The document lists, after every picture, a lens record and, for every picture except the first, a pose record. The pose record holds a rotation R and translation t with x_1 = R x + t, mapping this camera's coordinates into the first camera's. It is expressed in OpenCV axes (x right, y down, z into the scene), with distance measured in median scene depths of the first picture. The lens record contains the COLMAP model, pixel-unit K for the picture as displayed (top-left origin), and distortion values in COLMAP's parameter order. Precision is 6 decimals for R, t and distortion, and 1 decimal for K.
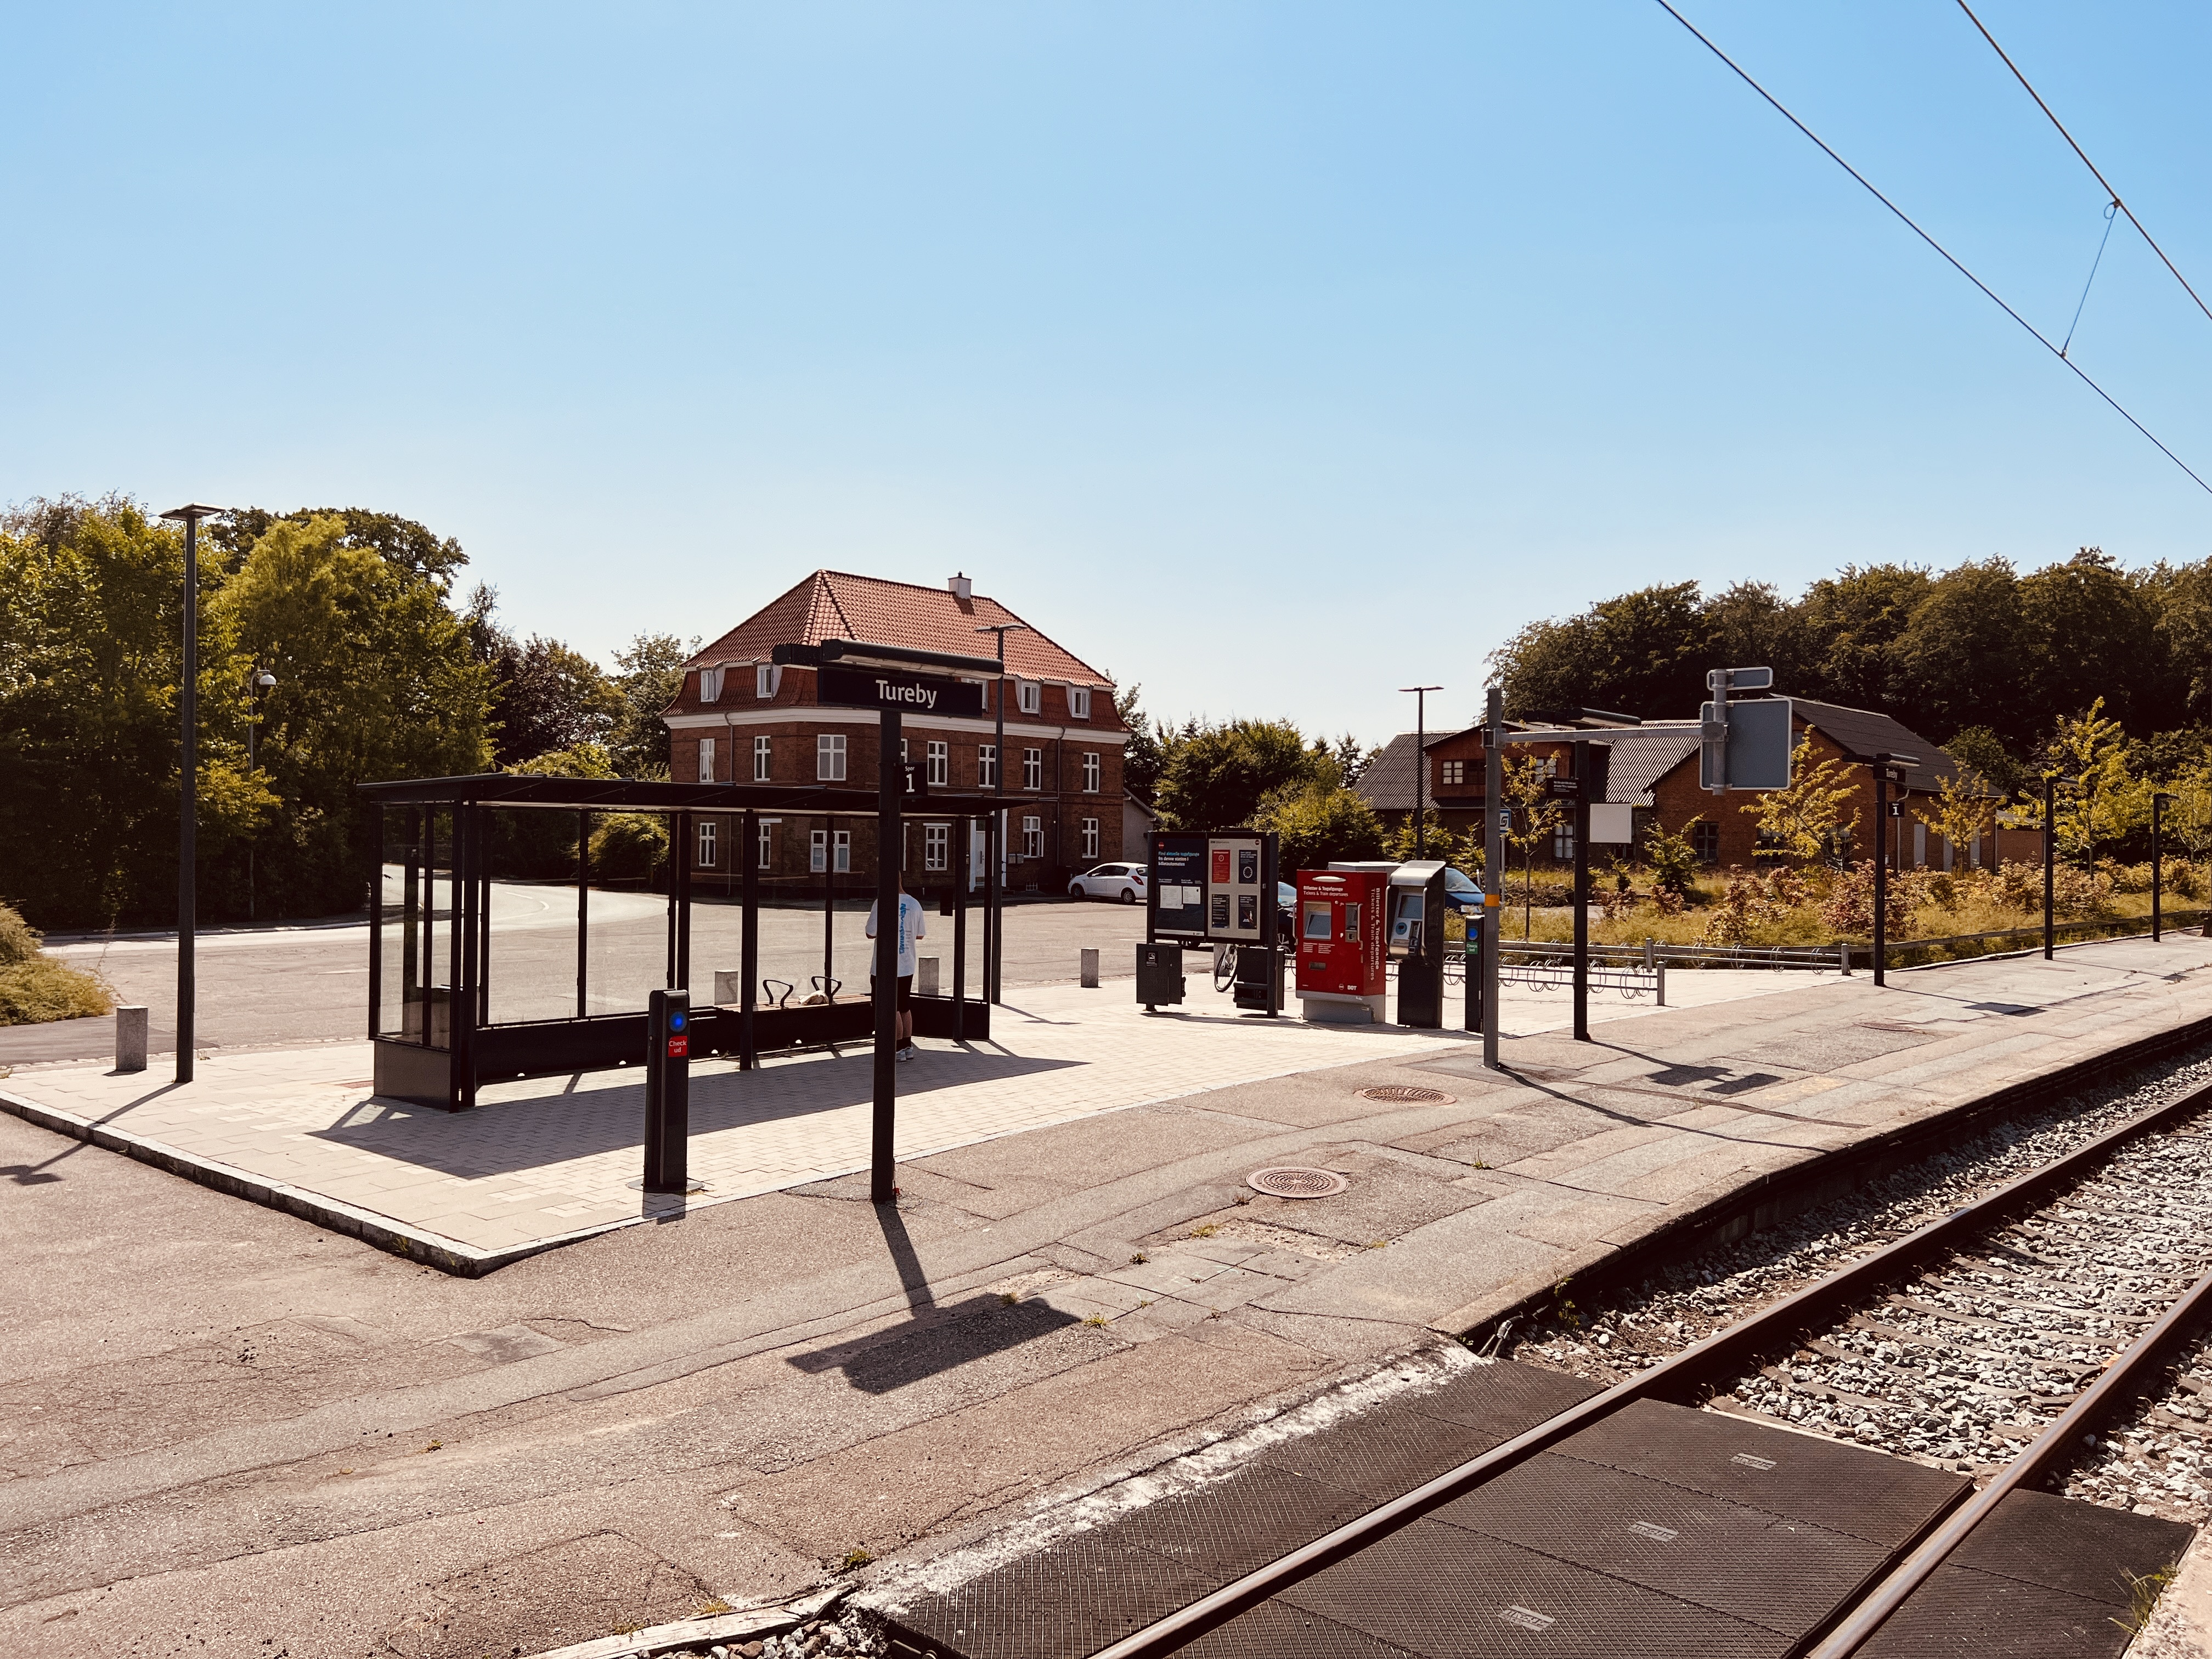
lens RADIAL K [[1658.0, 0, 1113.5], [0, 1658.0, 820.5], [0, 0, 1]] dist [0.066703, -0.086127]
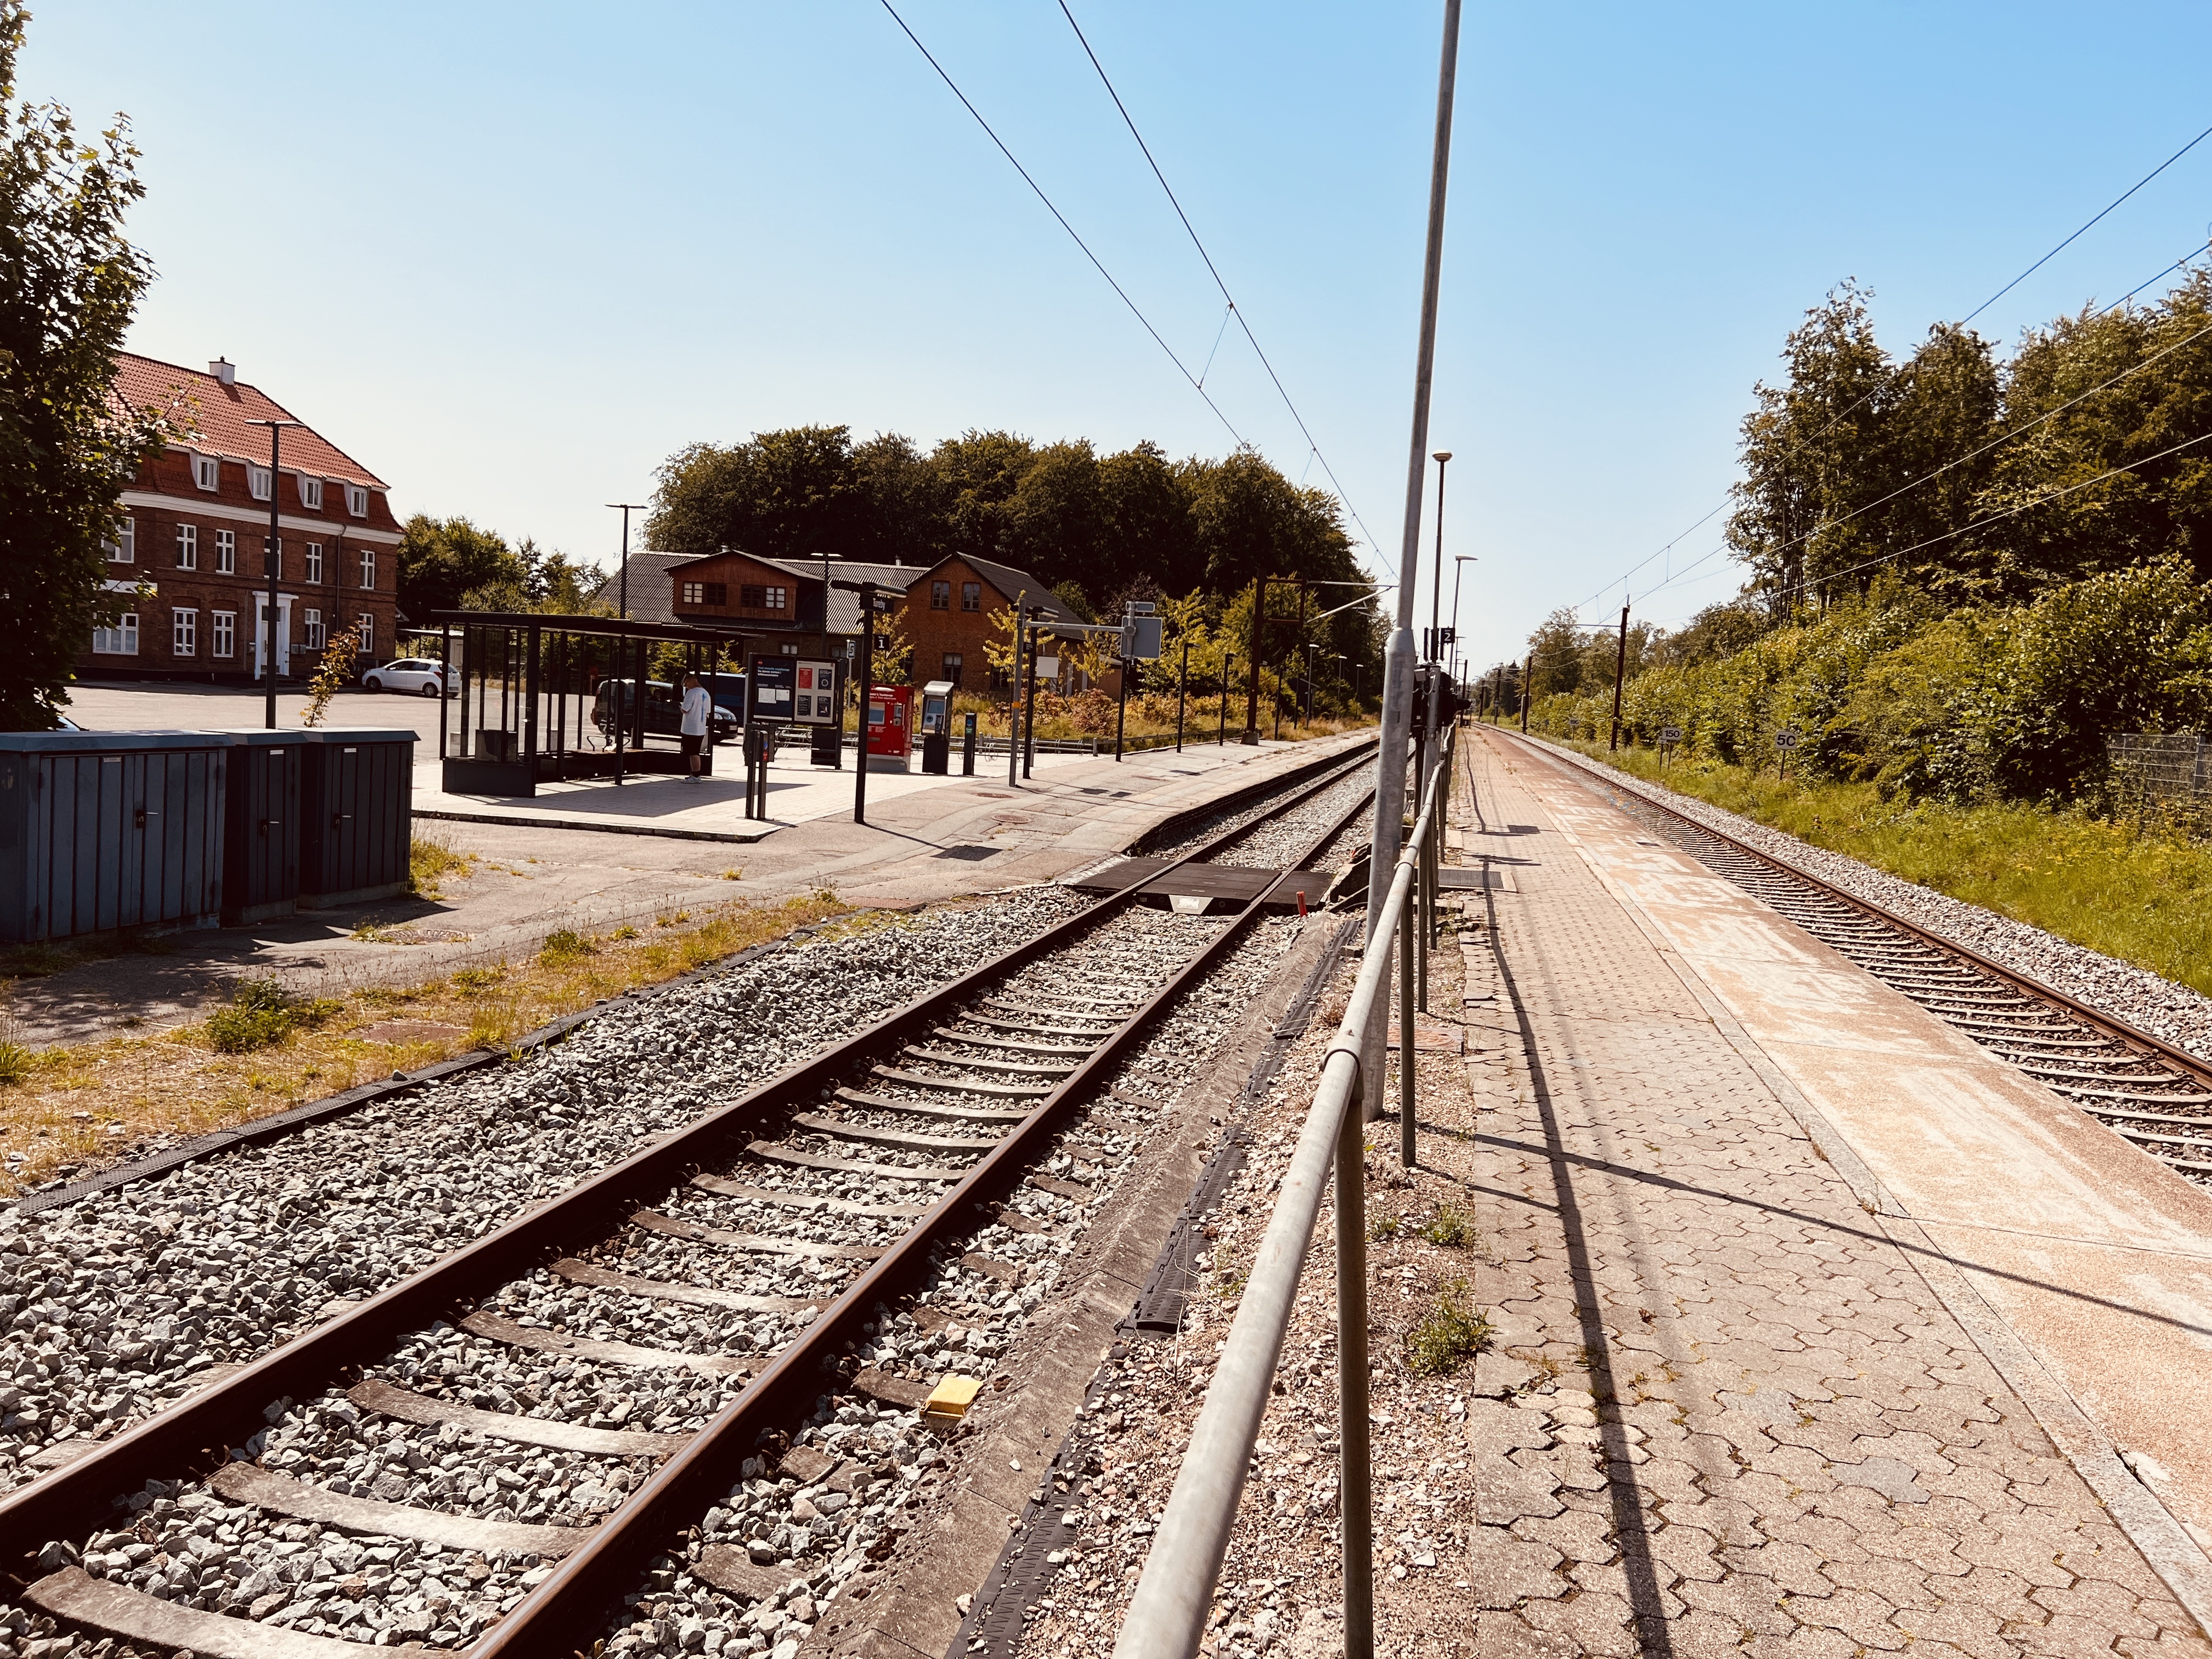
lens RADIAL K [[1658.0, 0, 1111.6], [0, 1658.0, 828.5], [0, 0, 1]] dist [0.066703, -0.086127]
pose [[0.862119, -0.001676, 0.506703, -0.279814], [-0.058679, 0.992936, 0.103122, -0.006859], [-0.503296, -0.118636, 0.855931, -0.321933]]
